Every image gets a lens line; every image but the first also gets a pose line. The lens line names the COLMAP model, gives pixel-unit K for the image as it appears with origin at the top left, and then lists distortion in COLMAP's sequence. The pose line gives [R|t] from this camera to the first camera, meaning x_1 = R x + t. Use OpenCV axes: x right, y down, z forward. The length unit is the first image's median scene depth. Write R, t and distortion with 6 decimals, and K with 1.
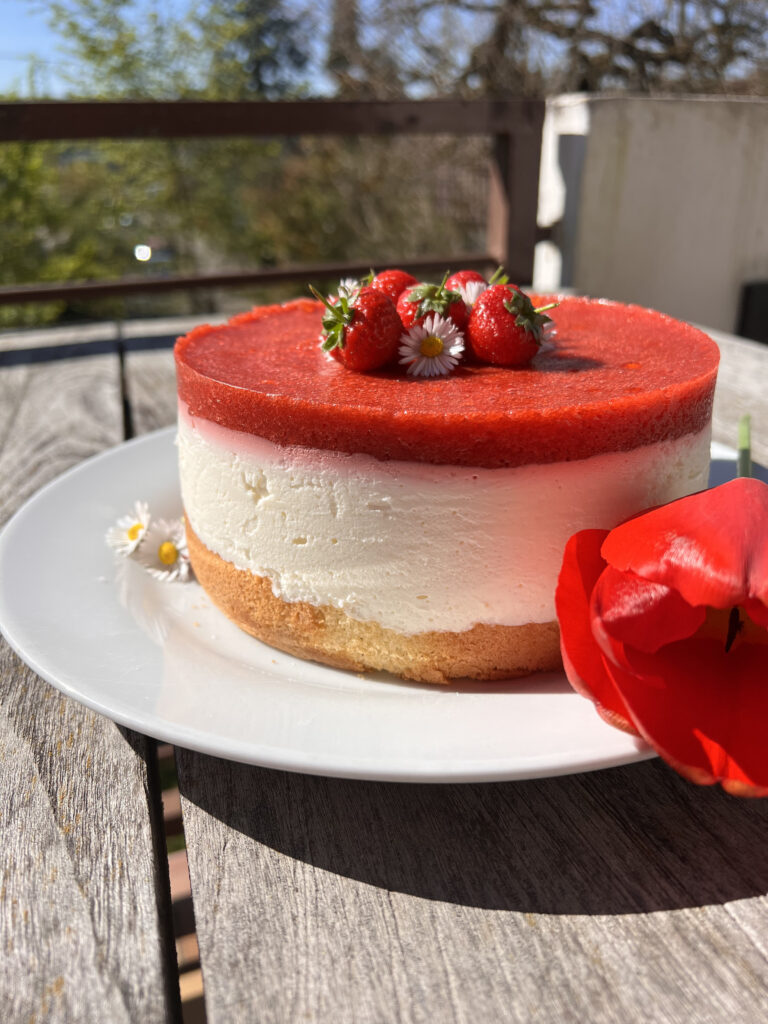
lens RADIAL K [[775.4, 0, 384.0], [0, 775.4, 512.0], [0, 0, 1]] dist [0.006208, -0.005875]
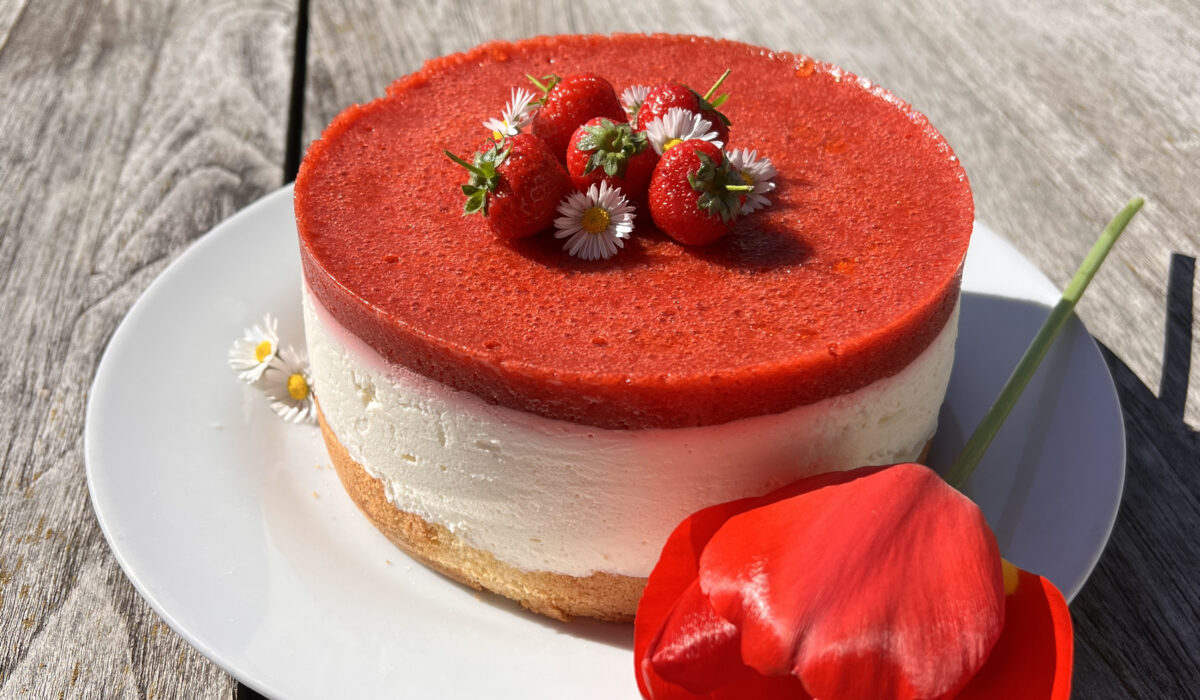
lens RADIAL K [[1194.6, 0, 600.0], [0, 1194.6, 350.0], [0, 0, 1]] dist [0.008147, -0.009340]
pose [[0.988976, 0.104274, -0.105138, 0.234456], [-0.078451, 0.971145, 0.225219, -0.401145], [0.125589, -0.214488, 0.968619, -0.266630]]
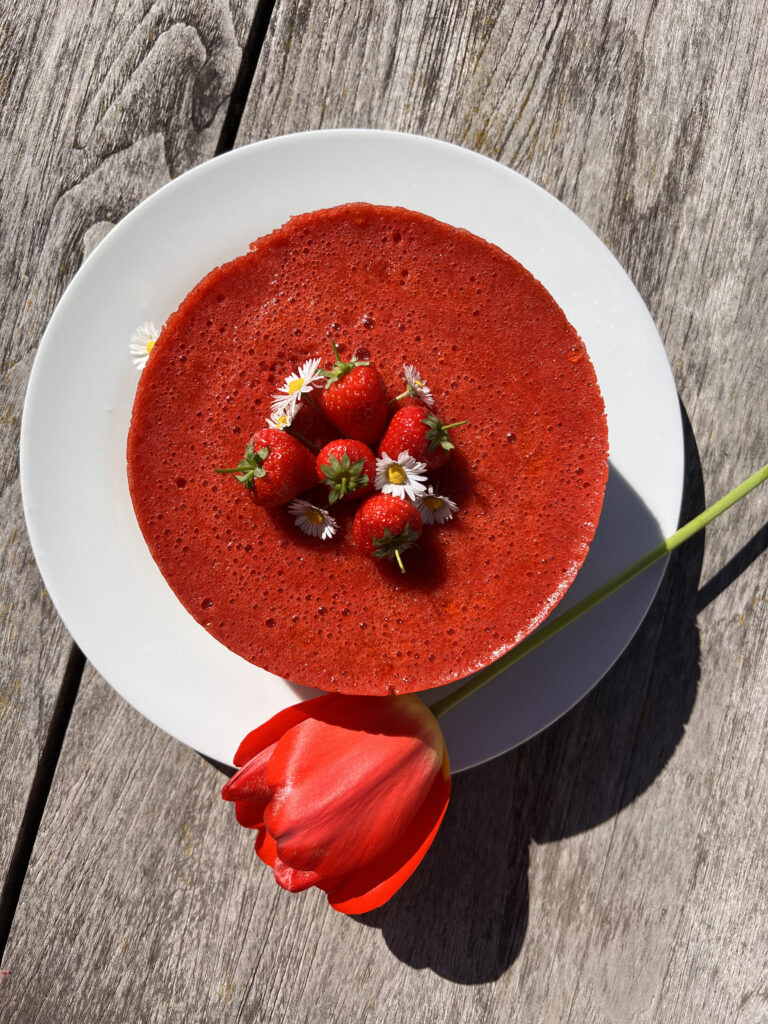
lens RADIAL K [[758.5, 0, 384.0], [0, 758.5, 512.0], [0, 0, 1]] dist [0.002416, -0.007535]
pose [[0.842832, 0.537531, 0.026350, 0.131378], [-0.287814, 0.408829, 0.866038, -1.385046], [0.454750, -0.737508, 0.499283, 0.518163]]
